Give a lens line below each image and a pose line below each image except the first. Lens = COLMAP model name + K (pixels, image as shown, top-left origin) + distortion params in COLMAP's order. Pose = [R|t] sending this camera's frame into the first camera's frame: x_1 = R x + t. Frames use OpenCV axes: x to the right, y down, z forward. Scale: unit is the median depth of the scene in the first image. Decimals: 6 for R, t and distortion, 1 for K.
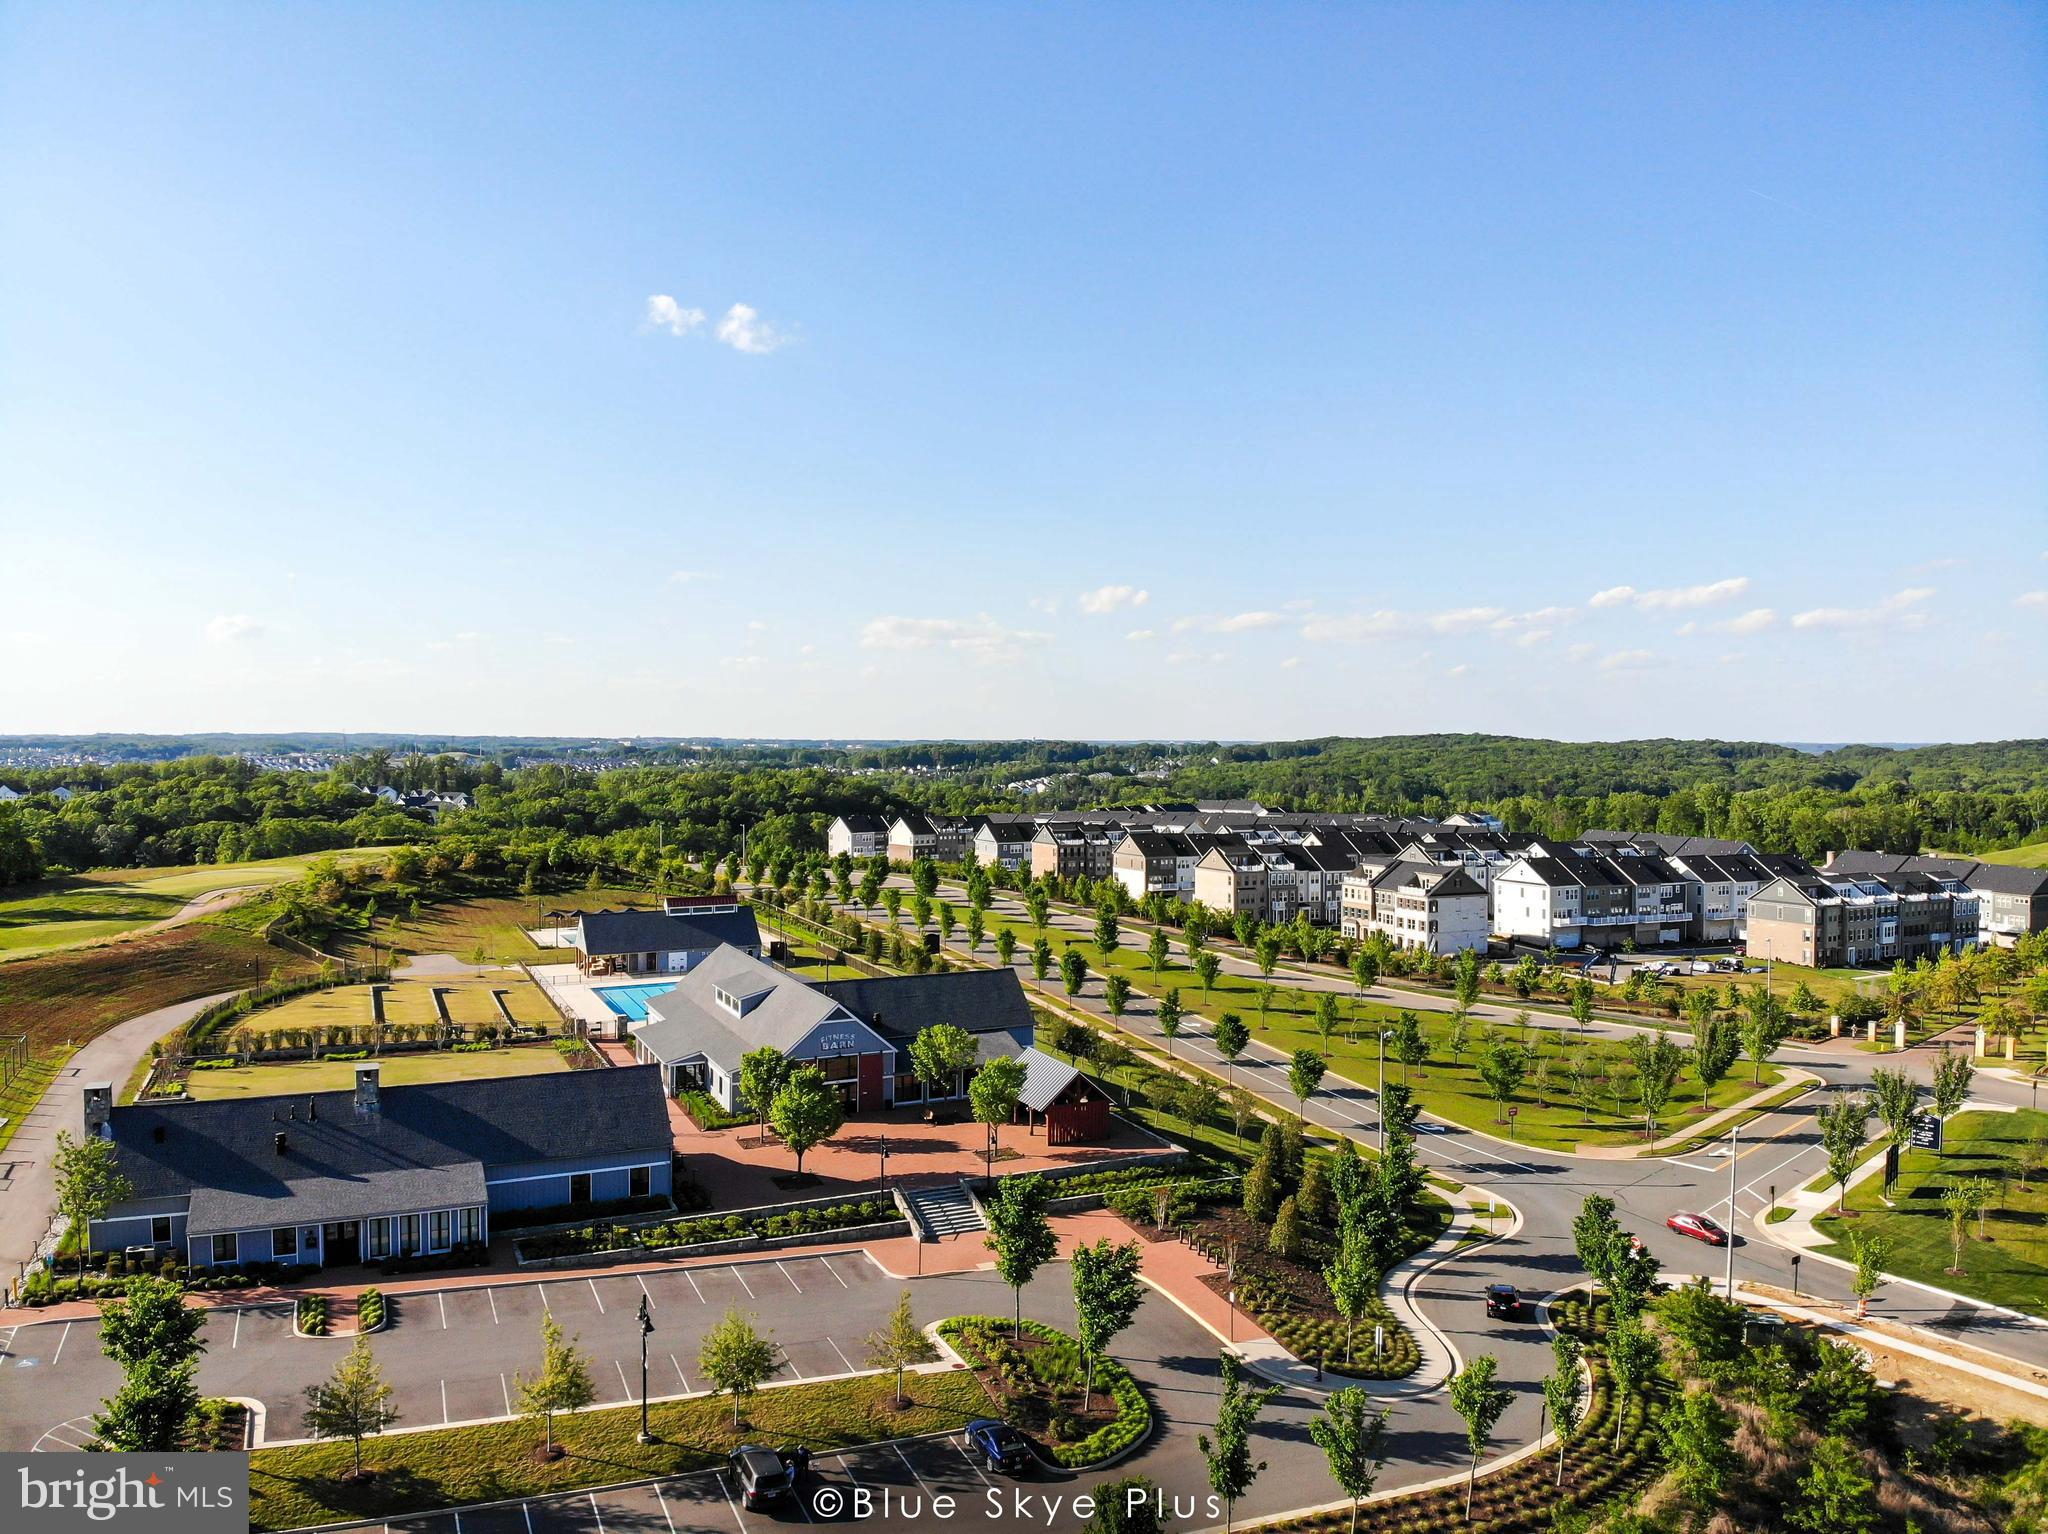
lens RADIAL K [[1503.1, 0, 1029.1], [0, 1503.1, 753.0], [0, 0, 1]] dist [0.050279, -0.144796]
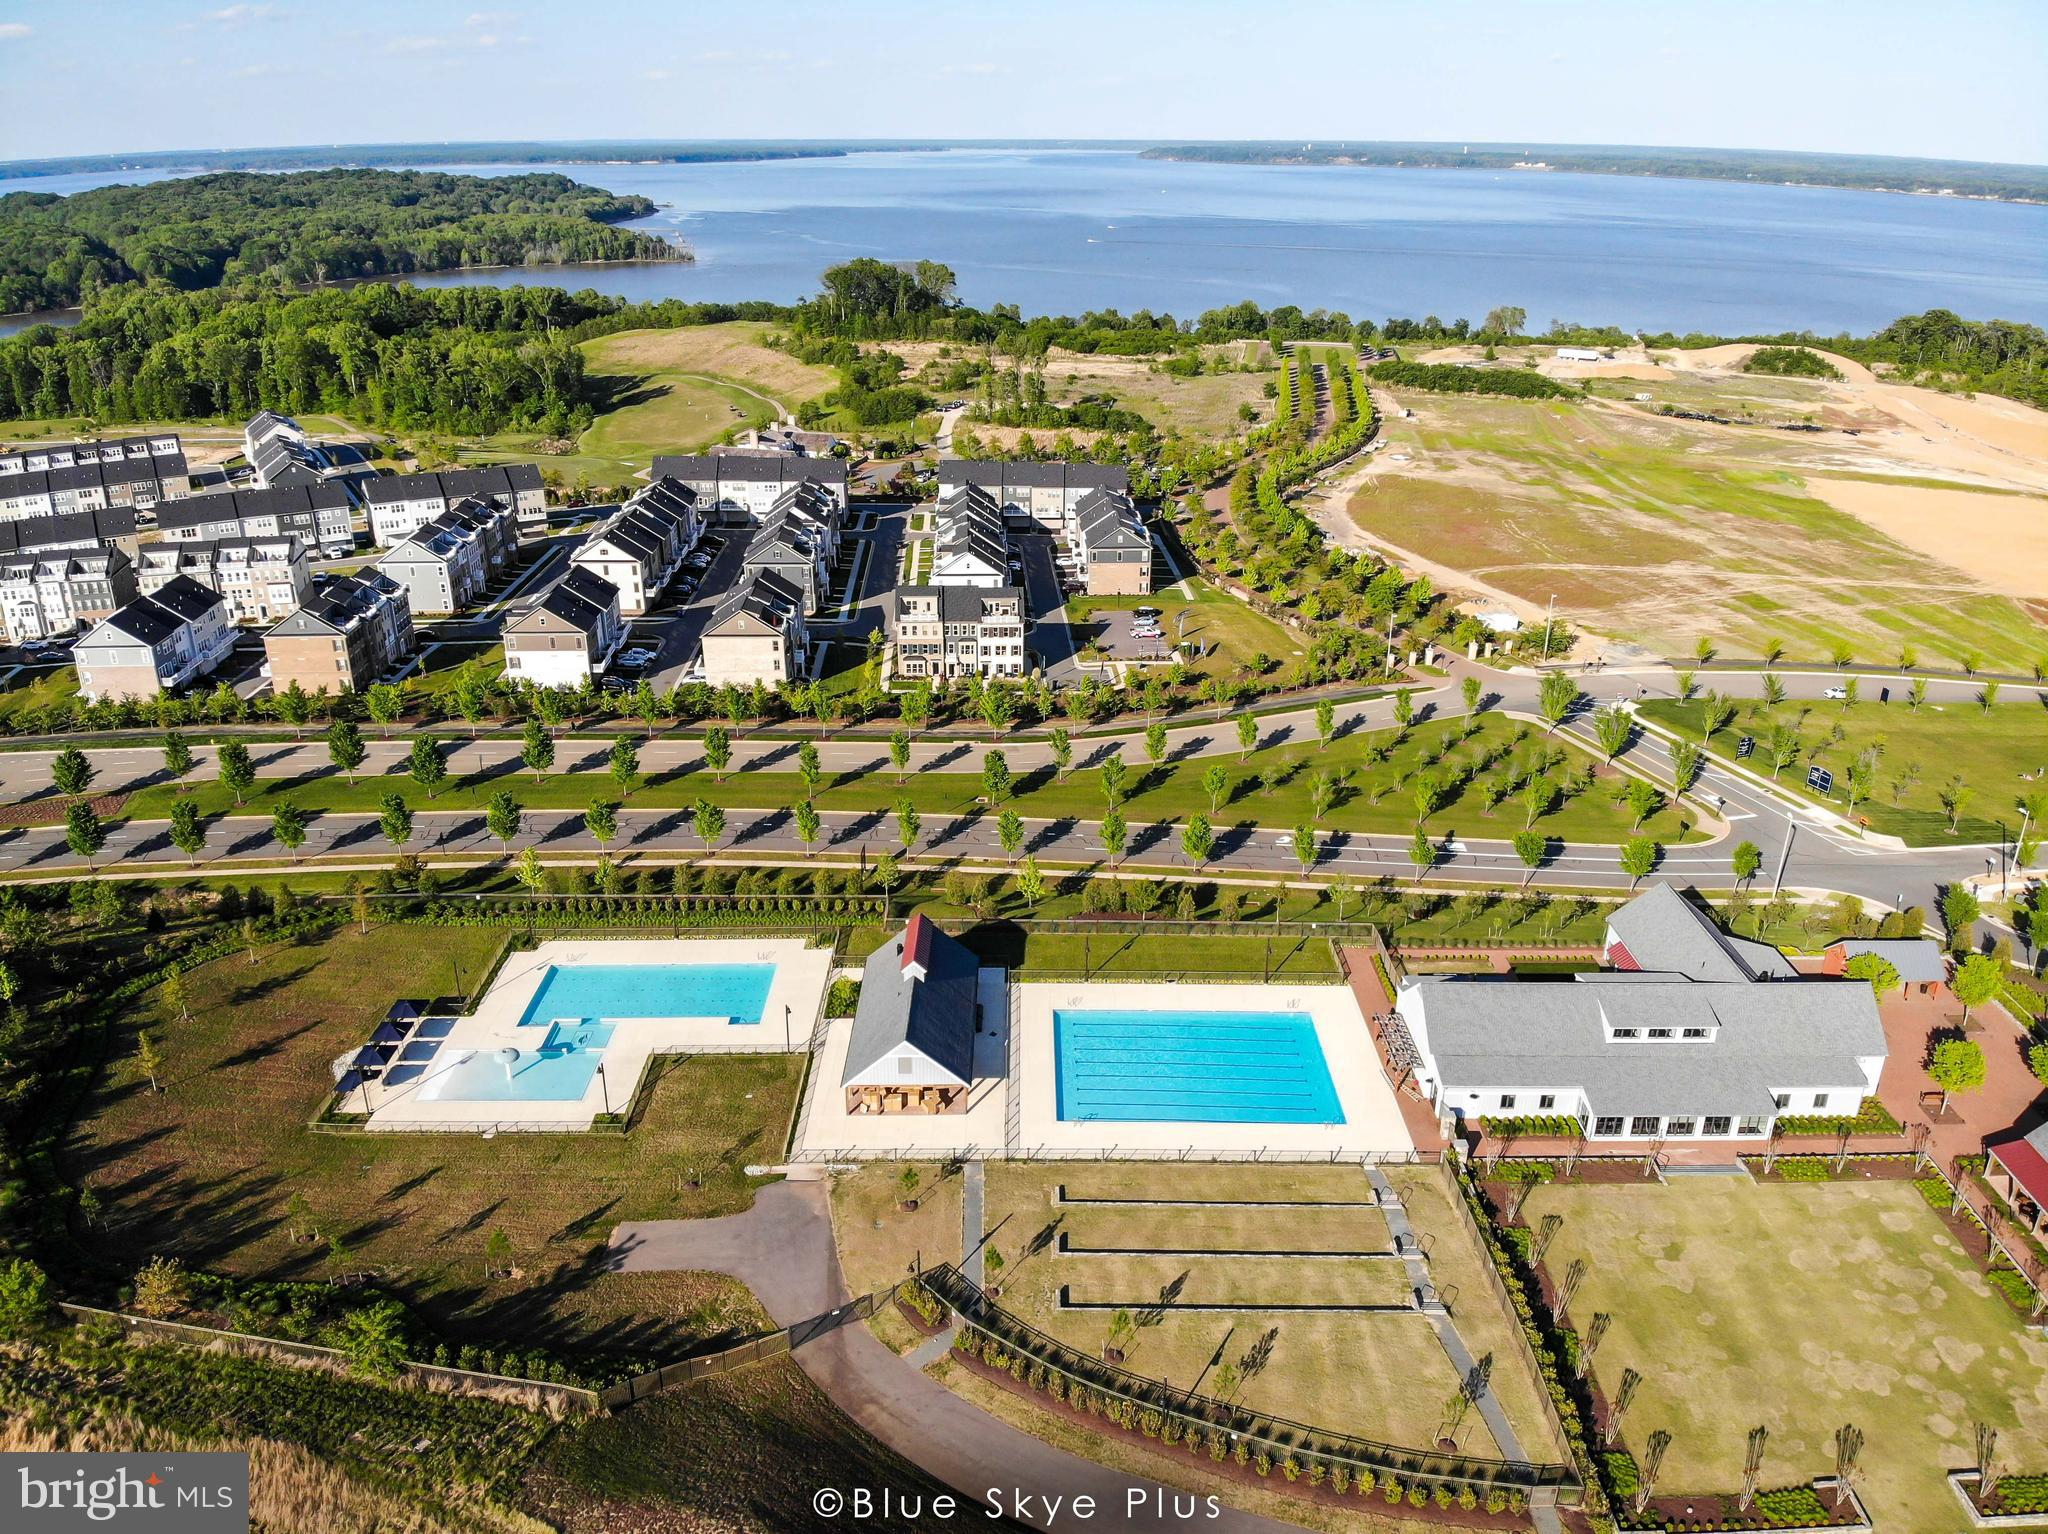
lens RADIAL K [[1503.1, 0, 1038.7], [0, 1503.1, 843.7], [0, 0, 1]] dist [0.050279, -0.144796]
pose [[0.401520, -0.390870, 0.828253, -0.743363], [-0.000247, 0.904307, 0.426882, -0.238930], [-0.915850, -0.171606, 0.363001, 0.696788]]
